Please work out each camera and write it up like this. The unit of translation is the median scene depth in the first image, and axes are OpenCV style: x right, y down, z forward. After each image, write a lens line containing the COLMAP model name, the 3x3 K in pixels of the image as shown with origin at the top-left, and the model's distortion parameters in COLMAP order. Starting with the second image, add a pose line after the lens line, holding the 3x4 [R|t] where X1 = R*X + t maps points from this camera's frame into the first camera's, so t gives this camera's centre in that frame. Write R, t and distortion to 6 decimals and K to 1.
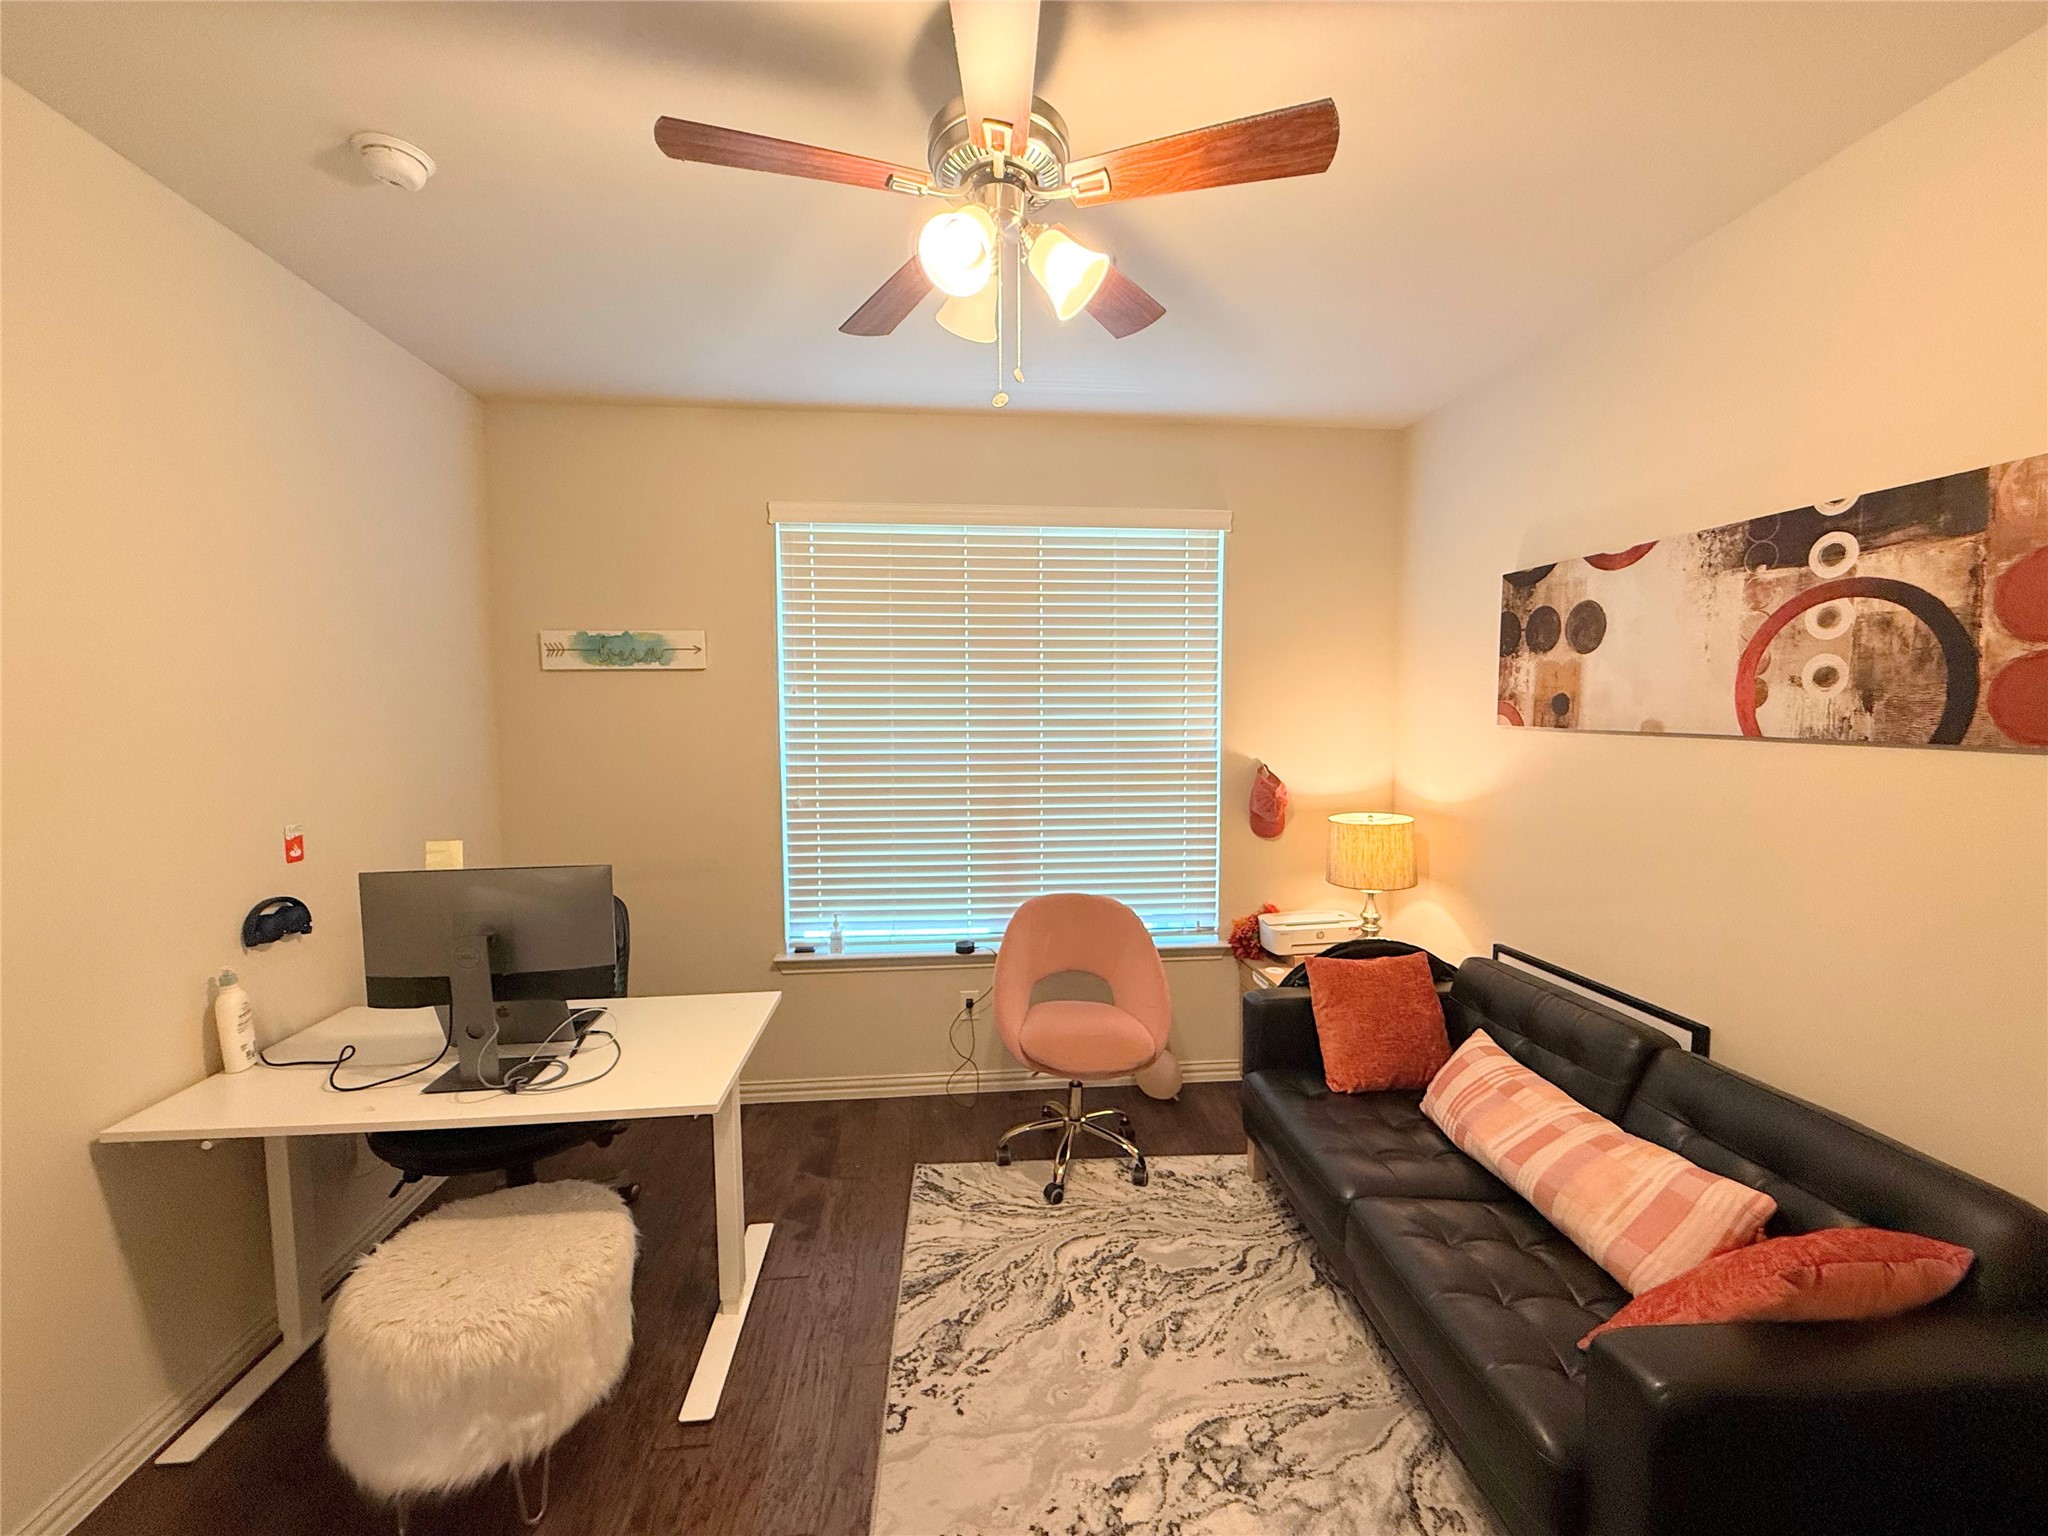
lens RADIAL K [[813.7, 0, 1013.4], [0, 813.7, 771.5], [0, 0, 1]] dist [0.000668, 0.000148]
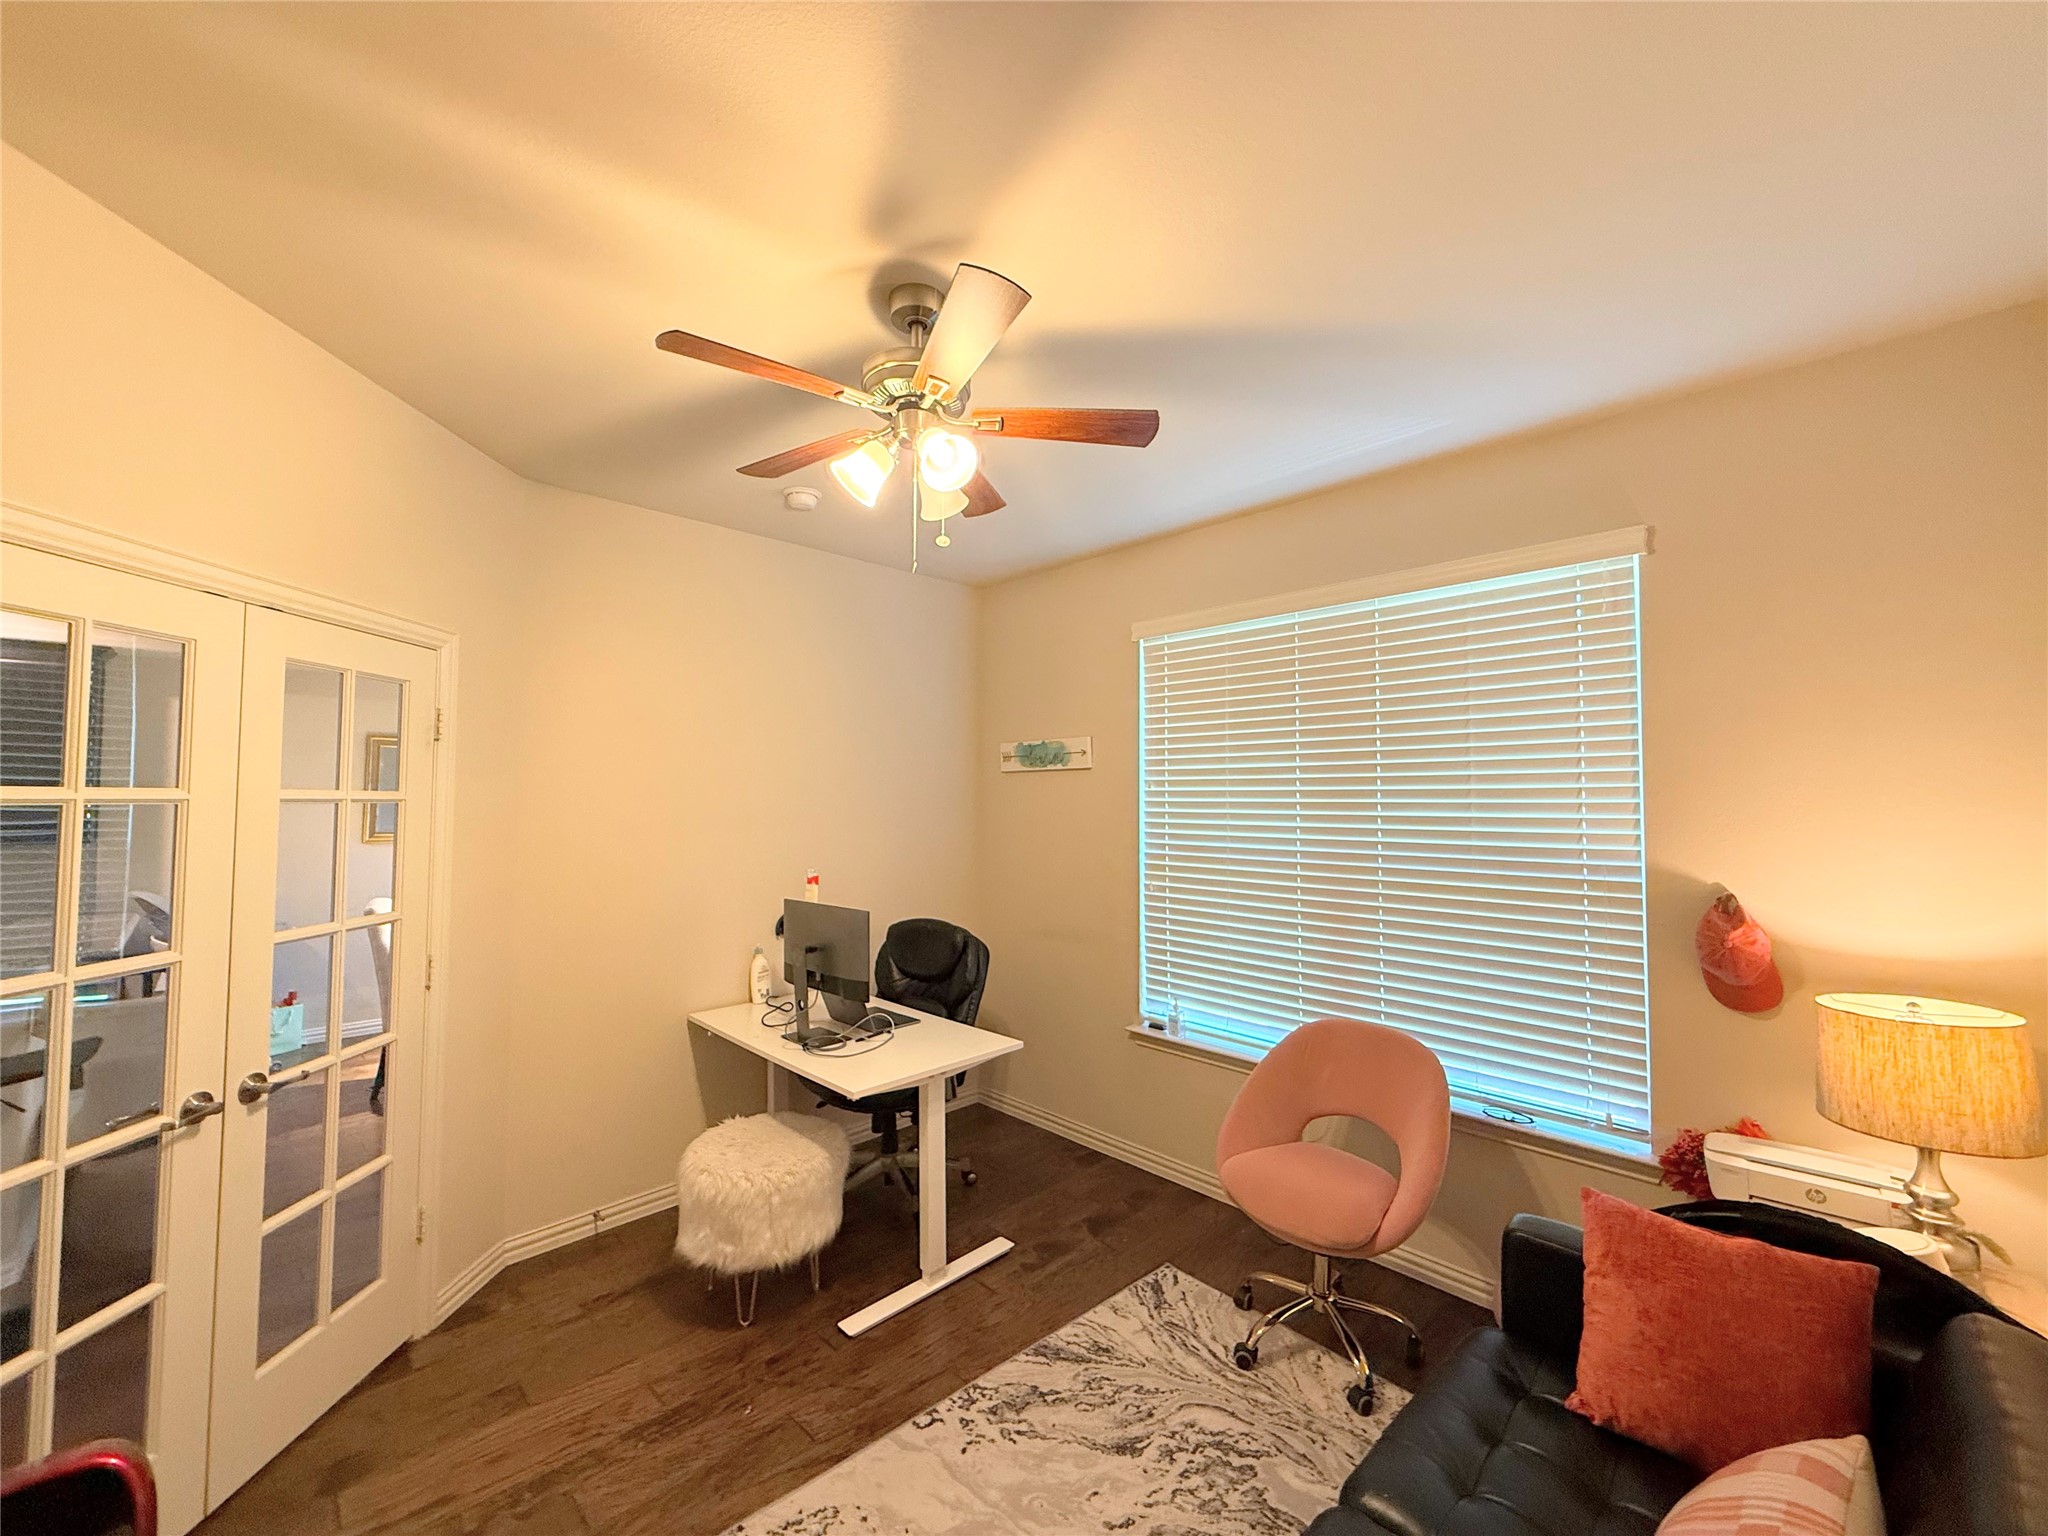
lens RADIAL K [[813.7, 0, 1018.3], [0, 813.7, 769.7], [0, 0, 1]] dist [0.000668, 0.000148]
pose [[0.626963, -0.022545, -0.778723, 0.687031], [-0.057324, 0.995536, -0.074974, -0.038311], [0.776937, 0.091645, 0.622872, 0.233597]]
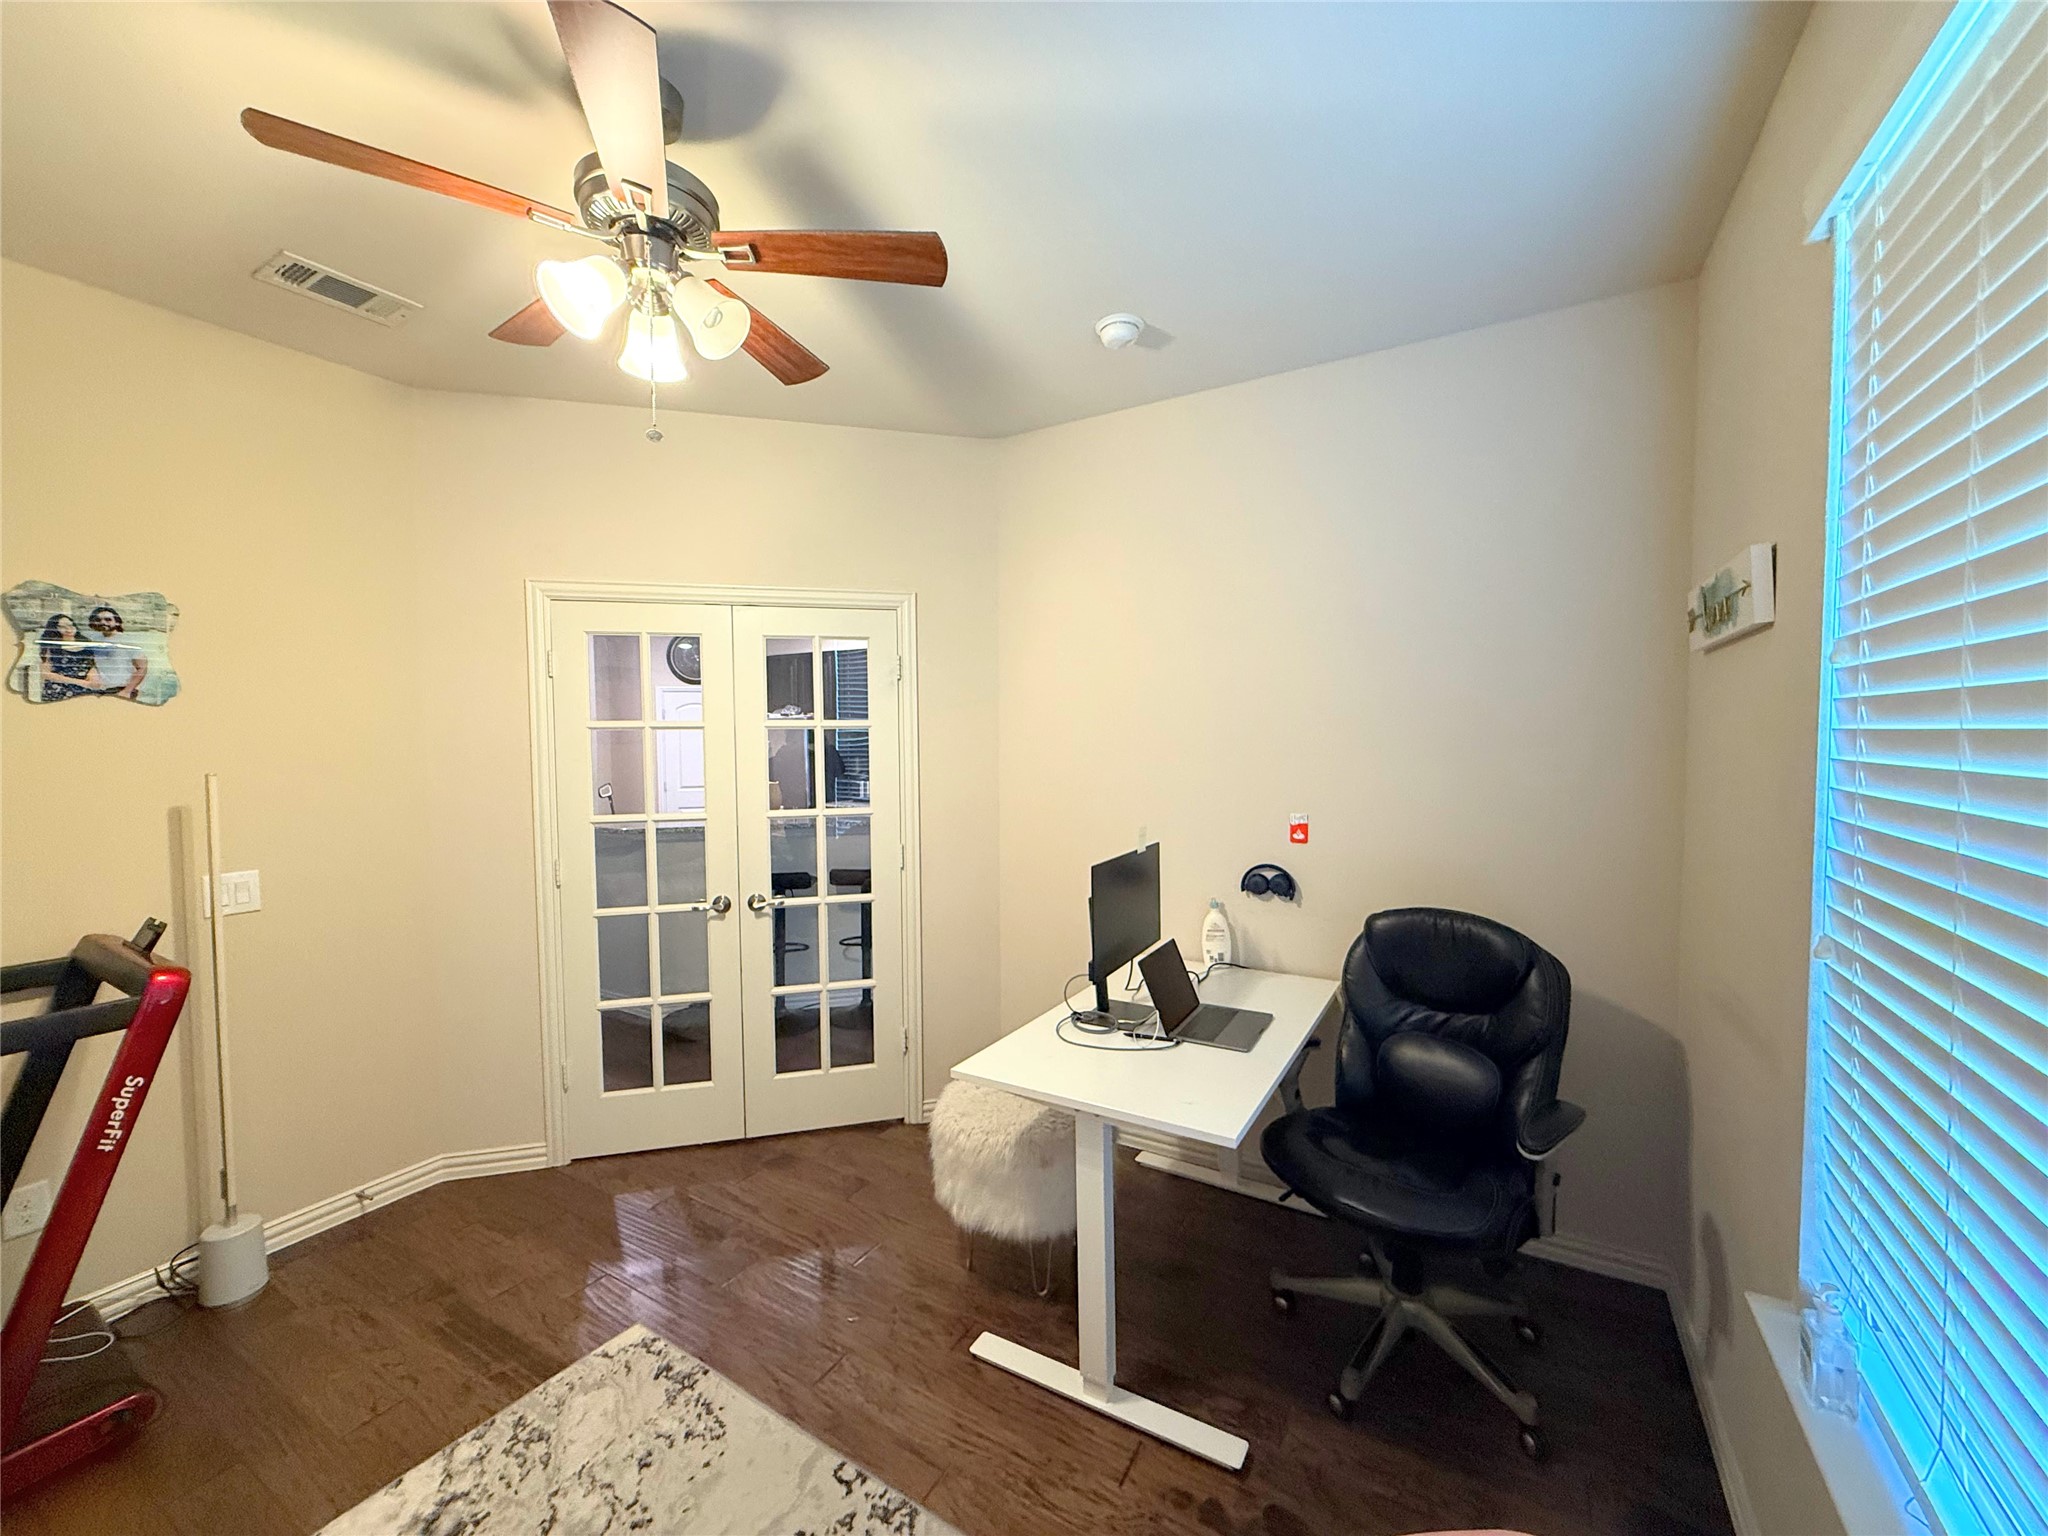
lens RADIAL K [[813.7, 0, 1014.6], [0, 813.7, 770.6], [0, 0, 1]] dist [0.000668, 0.000148]
pose [[-0.591167, 0.036761, -0.805711, 0.373999], [-0.042839, 0.996120, 0.076880, -0.075736], [0.805411, 0.079965, -0.587298, 1.306317]]
